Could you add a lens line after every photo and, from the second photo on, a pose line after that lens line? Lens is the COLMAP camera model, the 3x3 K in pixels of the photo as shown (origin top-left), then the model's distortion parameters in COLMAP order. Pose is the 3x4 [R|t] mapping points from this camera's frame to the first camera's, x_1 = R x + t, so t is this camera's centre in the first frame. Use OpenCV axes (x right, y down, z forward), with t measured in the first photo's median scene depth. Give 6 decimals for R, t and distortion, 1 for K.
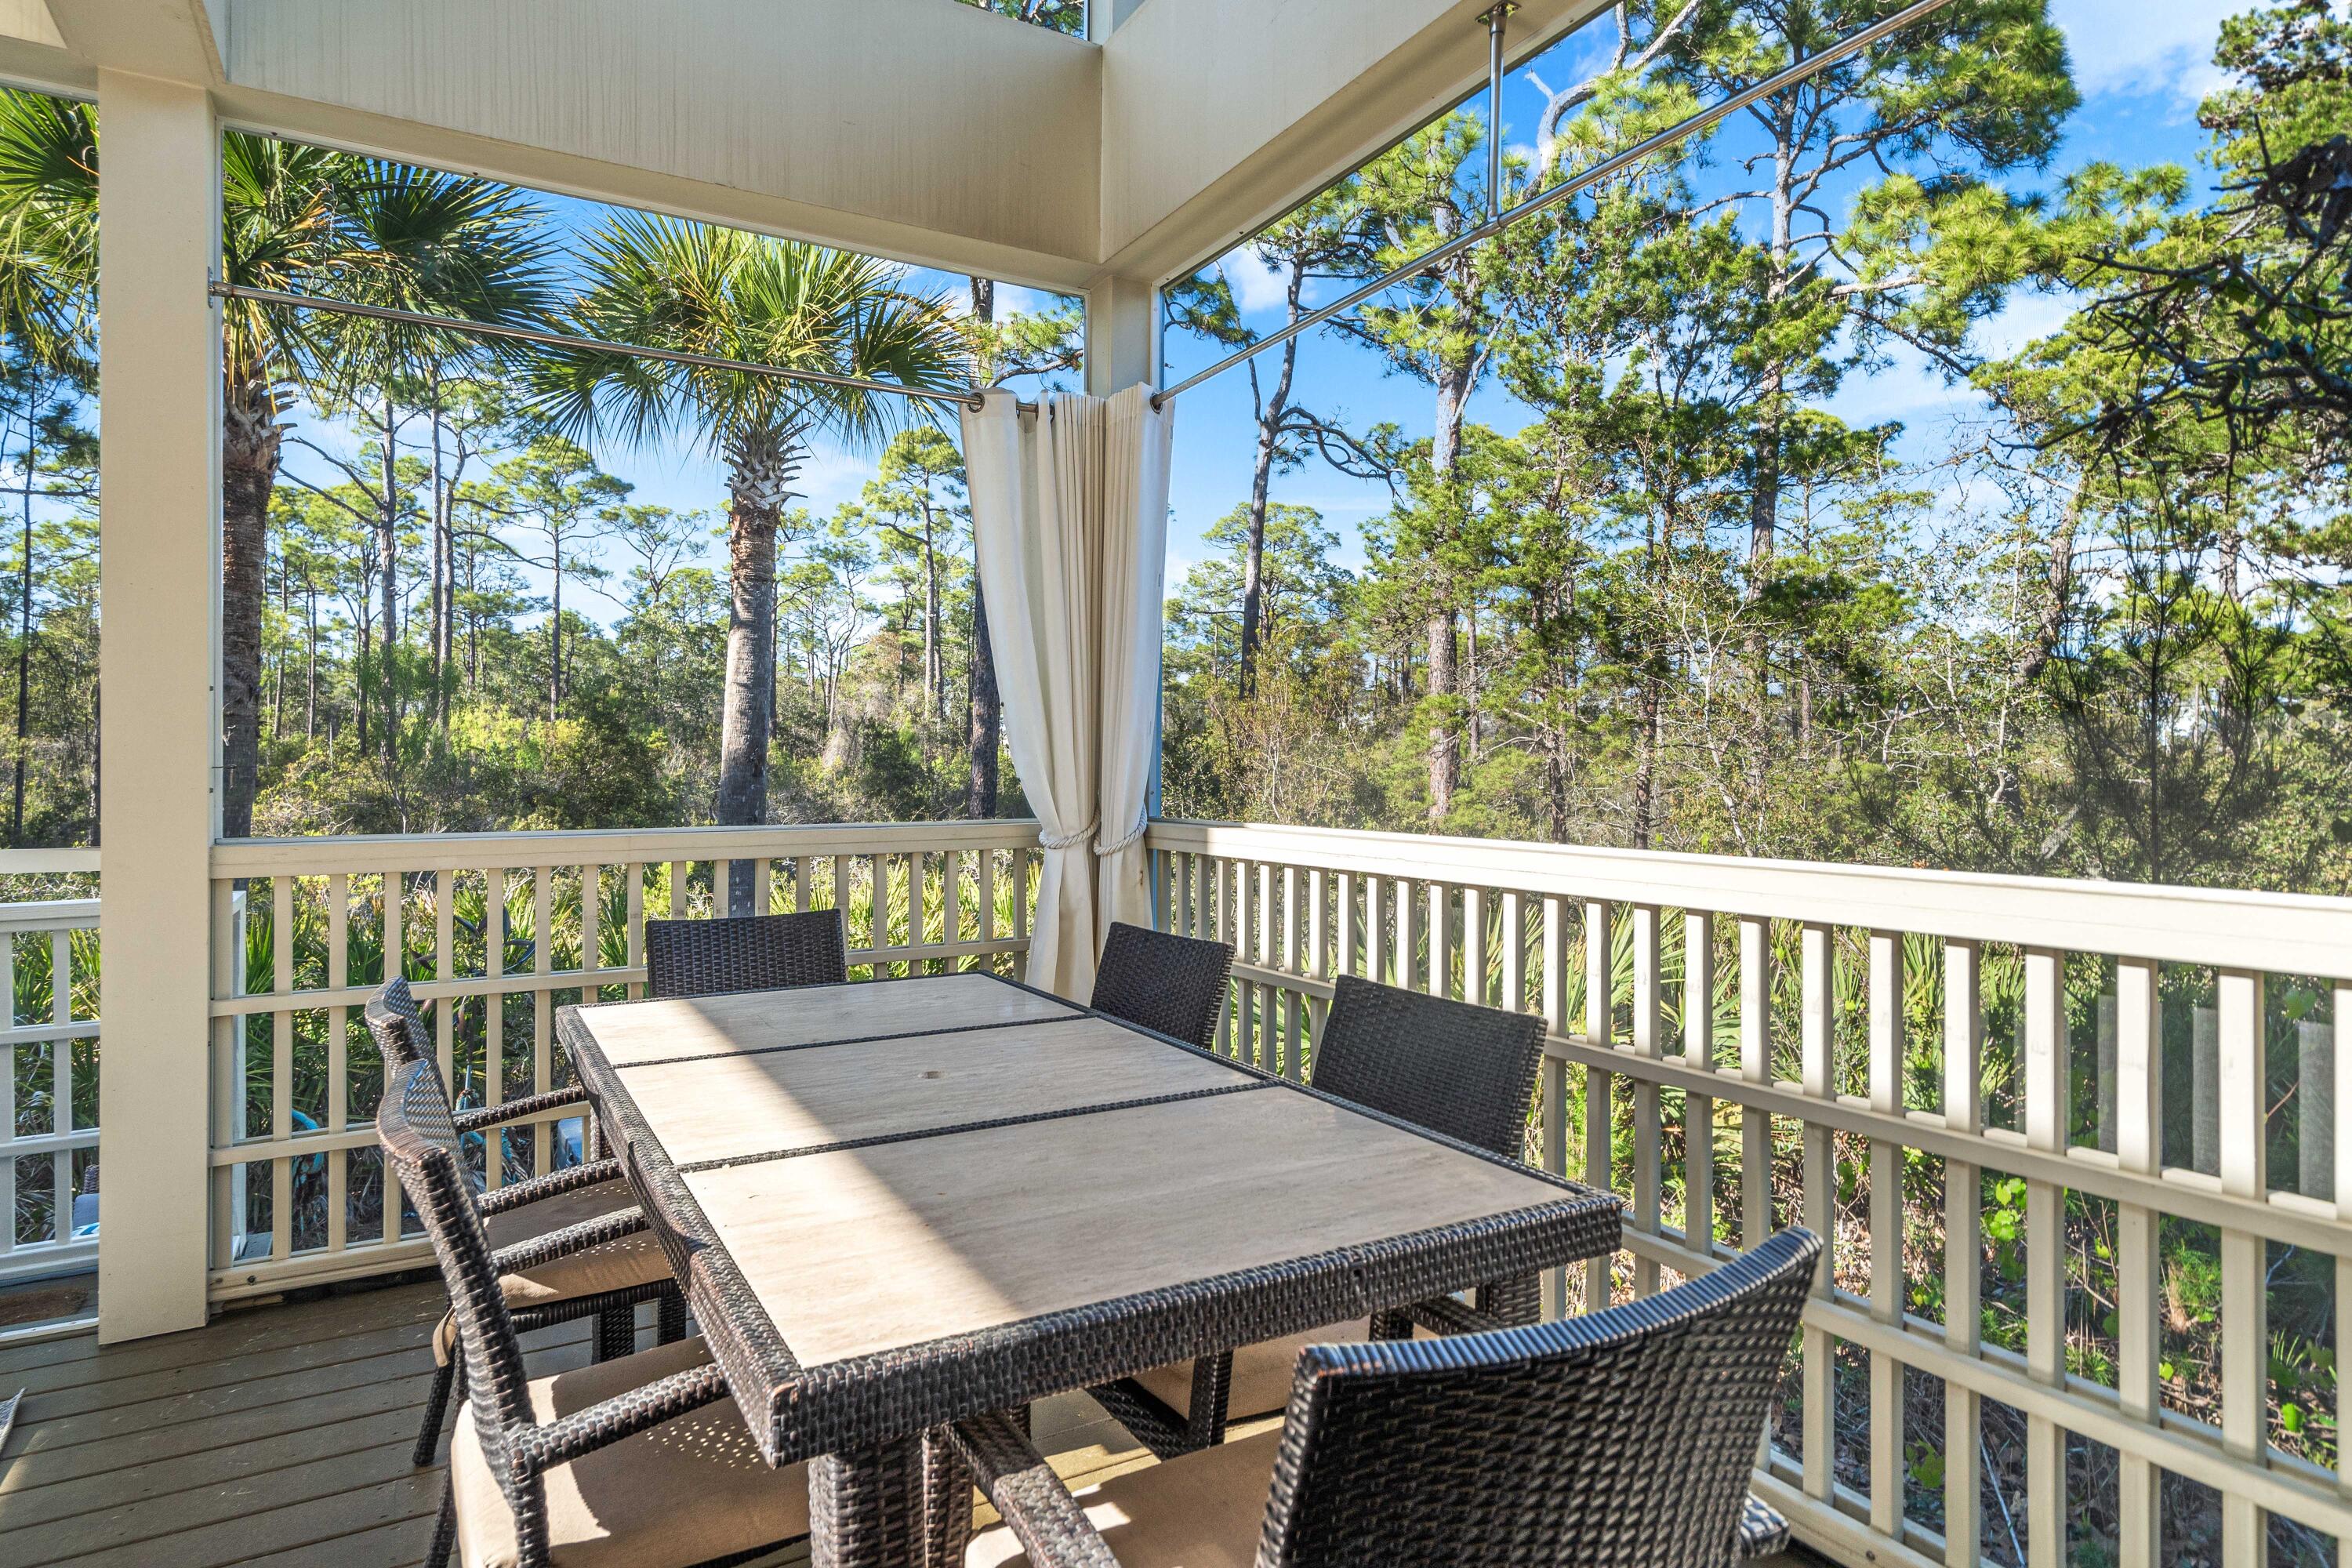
lens RADIAL K [[1301.2, 0, 1179.2], [0, 1301.2, 752.7], [0, 0, 1]] dist [0.000554, 0.002610]
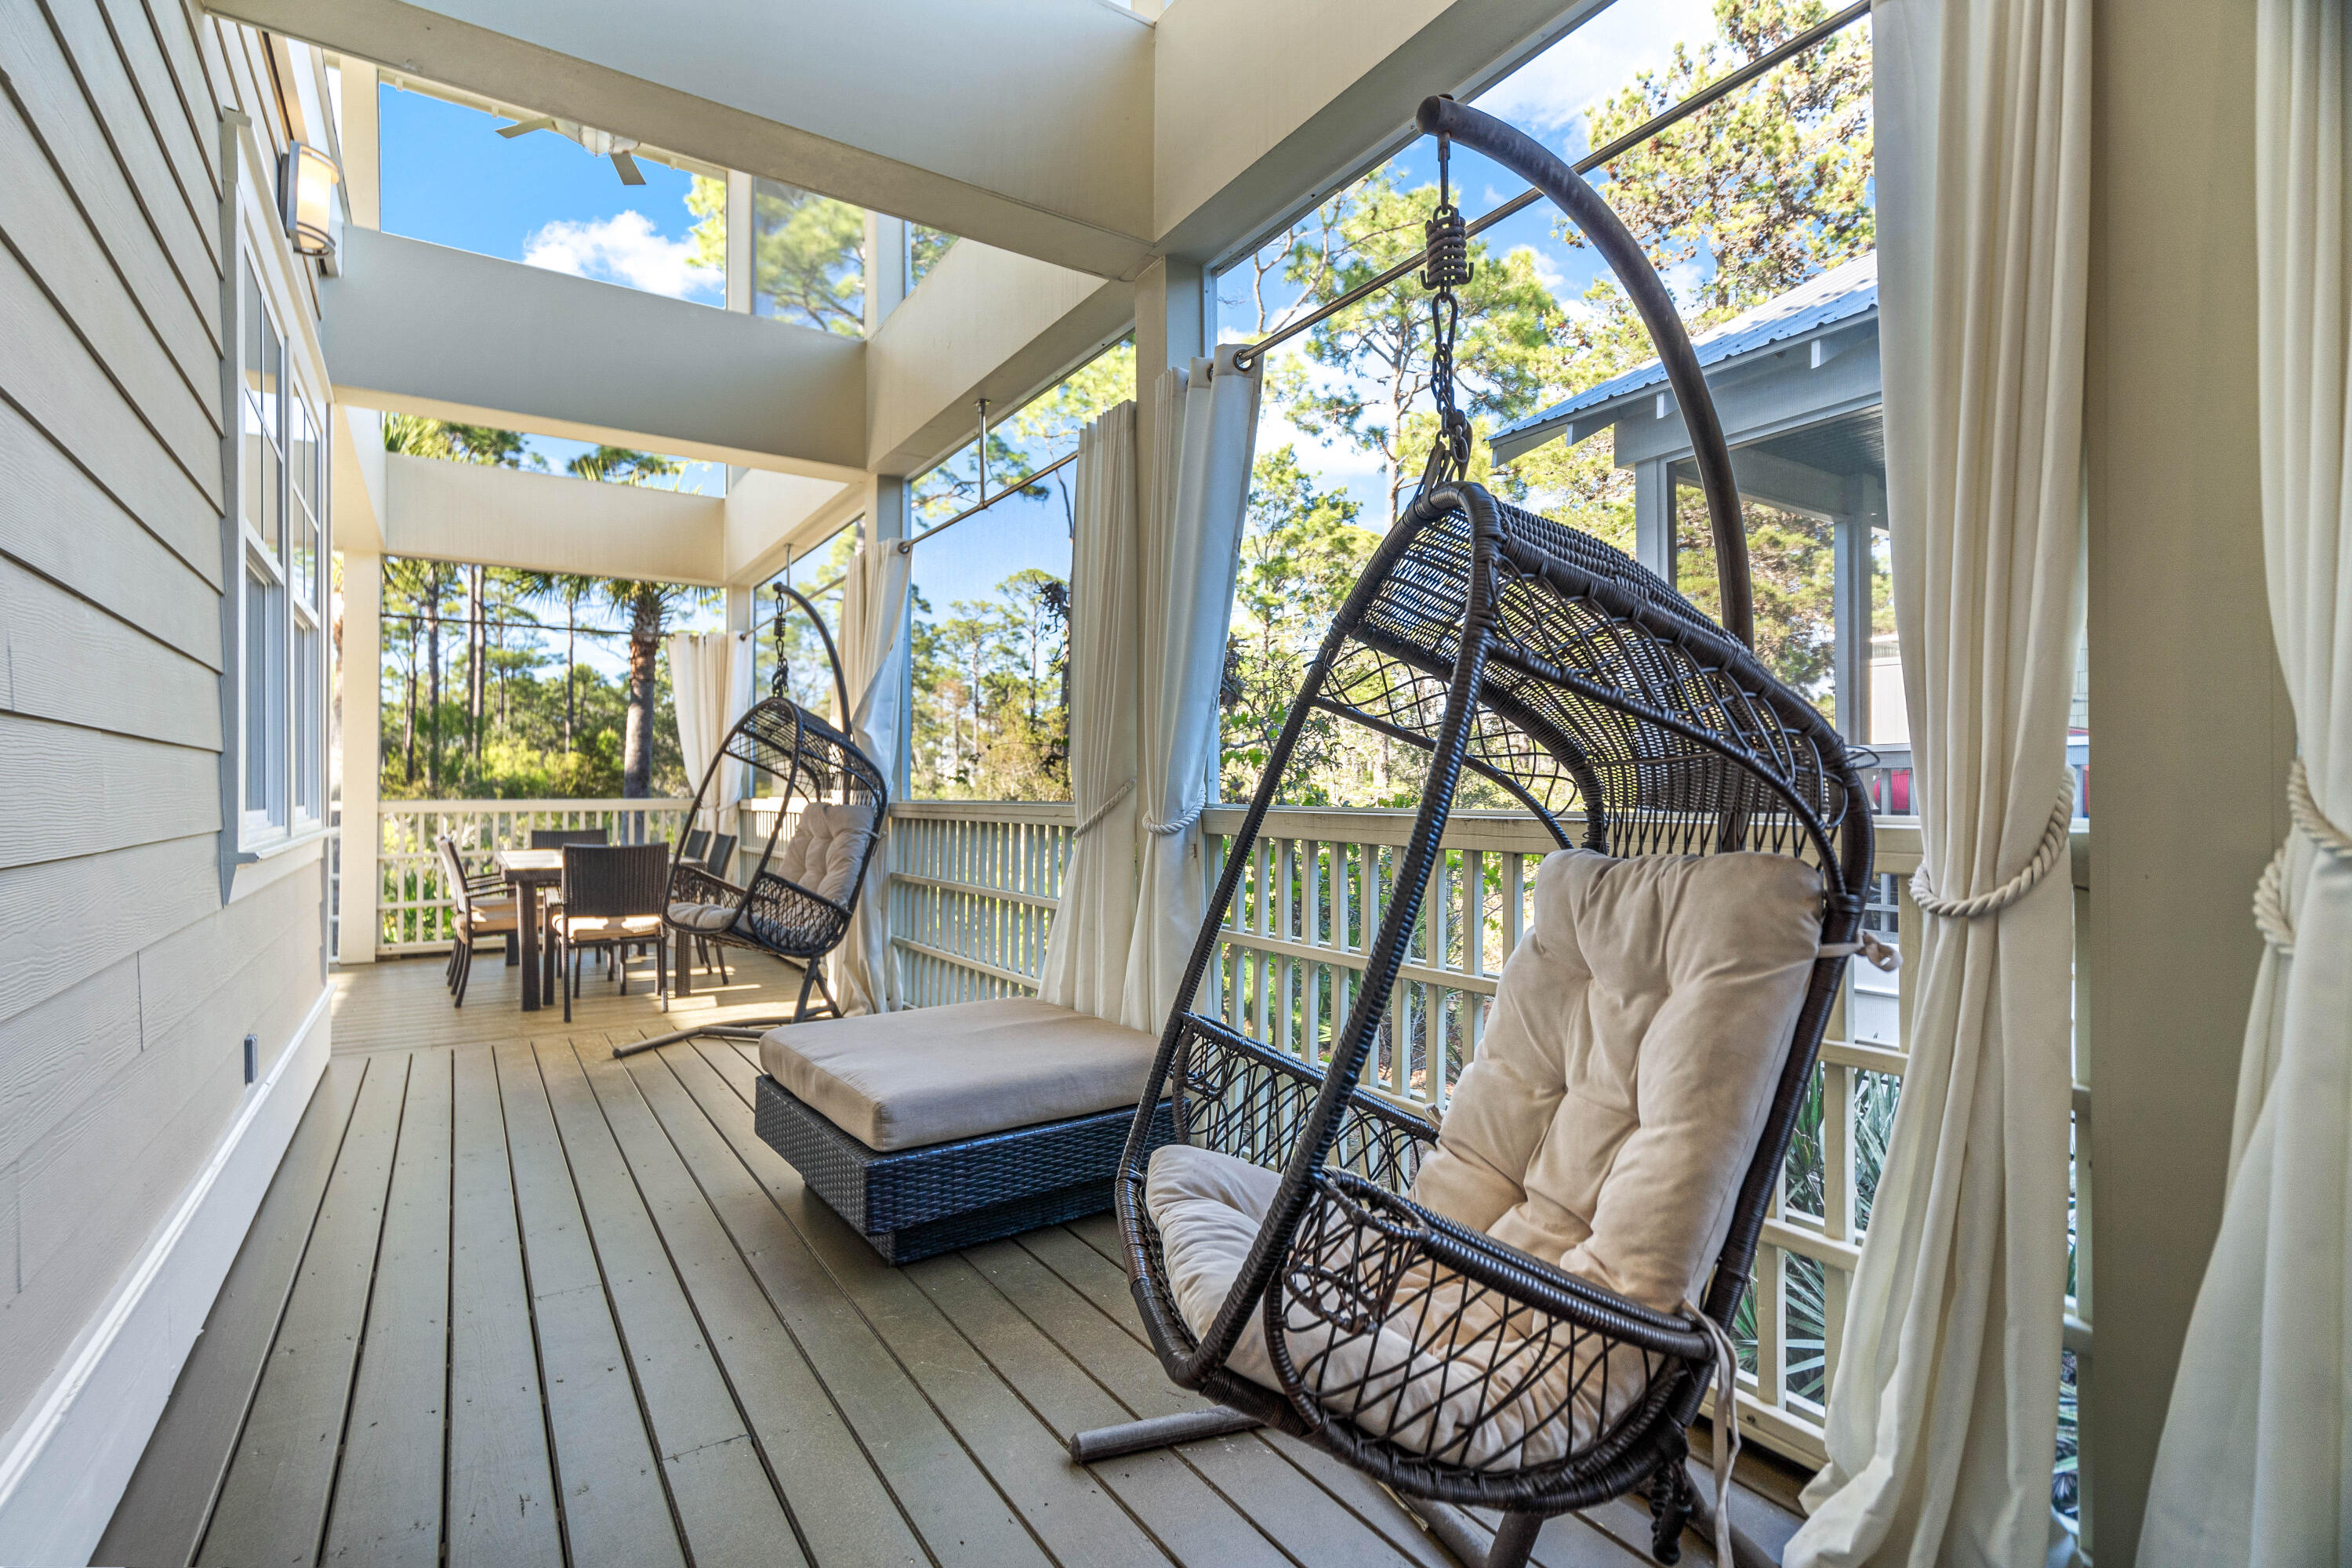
lens RADIAL K [[1111.6, 0, 1167.1], [0, 1111.6, 778.4], [0, 0, 1]] dist [0.015825, -0.000899]
pose [[0.999344, 0.002059, 0.036164, 0.064604], [-0.001981, 0.999996, -0.002192, 0.001471], [-0.036169, 0.002119, 0.999343, -0.108370]]
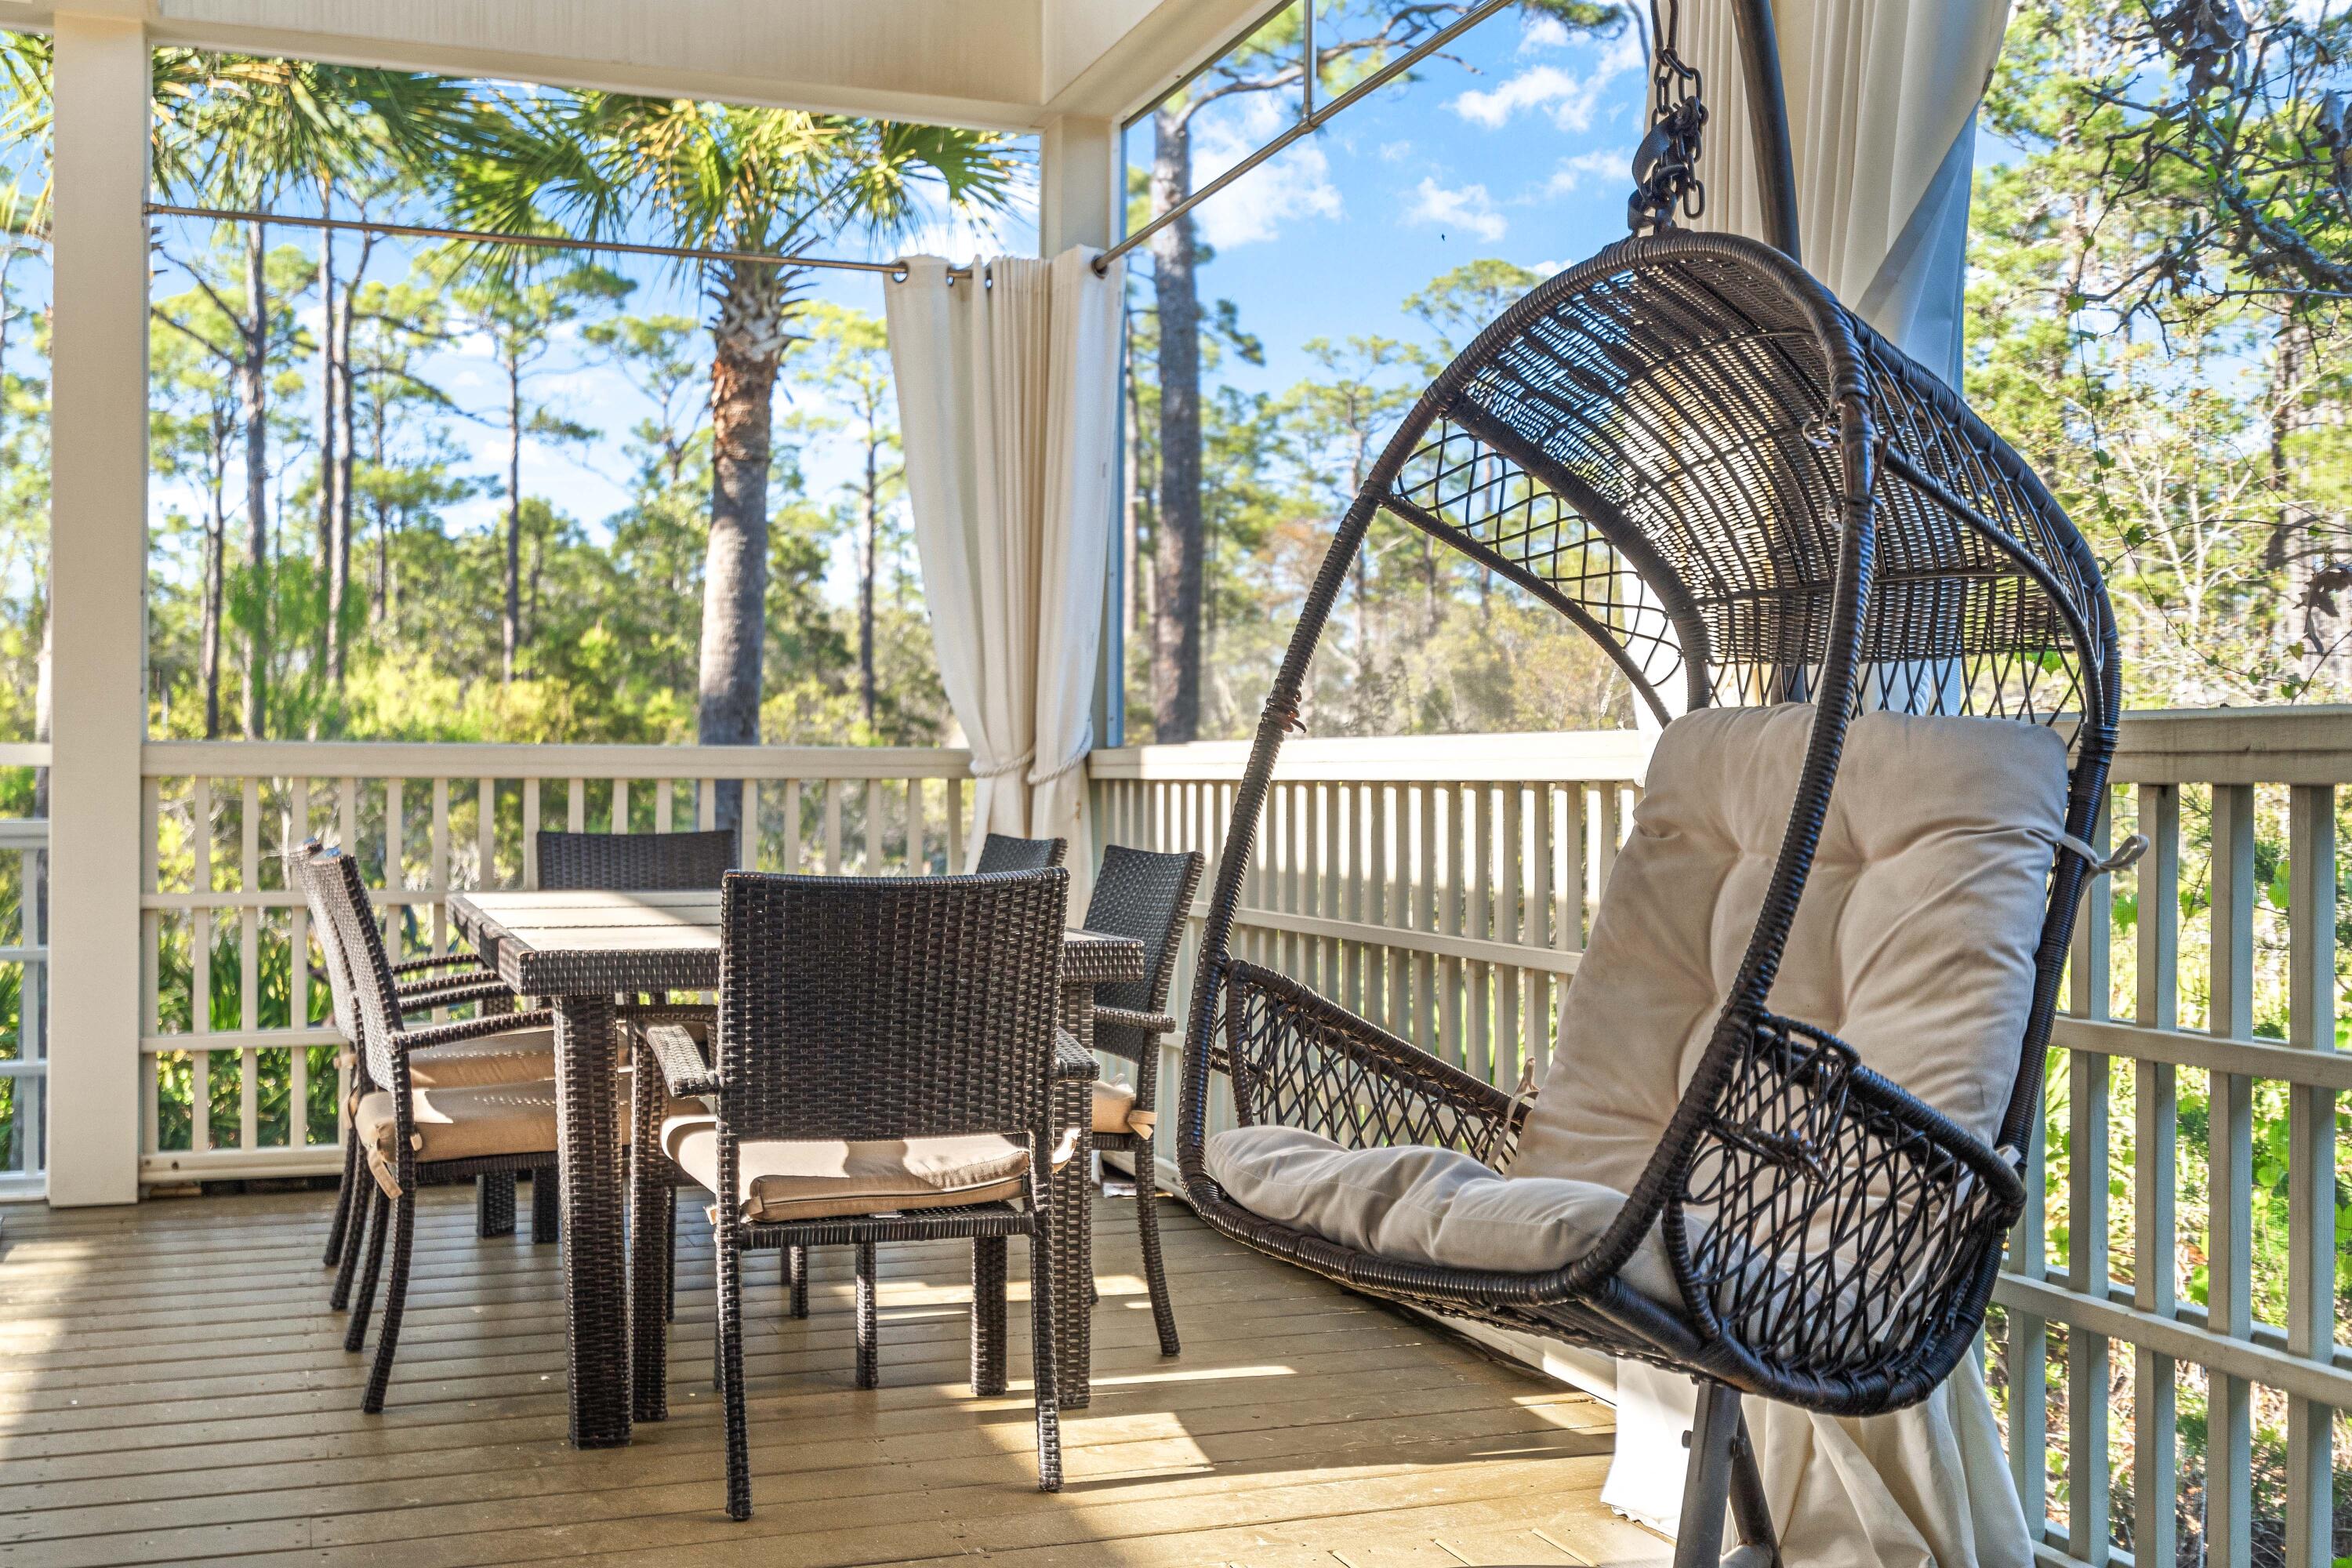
lens RADIAL K [[2474.9, 0, 1193.7], [0, 2474.9, 780.6], [0, 0, 1]] dist [0.003961, 0.000000]
pose [[0.983691, 0.008661, -0.179658, 0.029666], [-0.006796, 0.999916, 0.010996, 0.004959], [0.179738, -0.009596, 0.983668, -0.053686]]
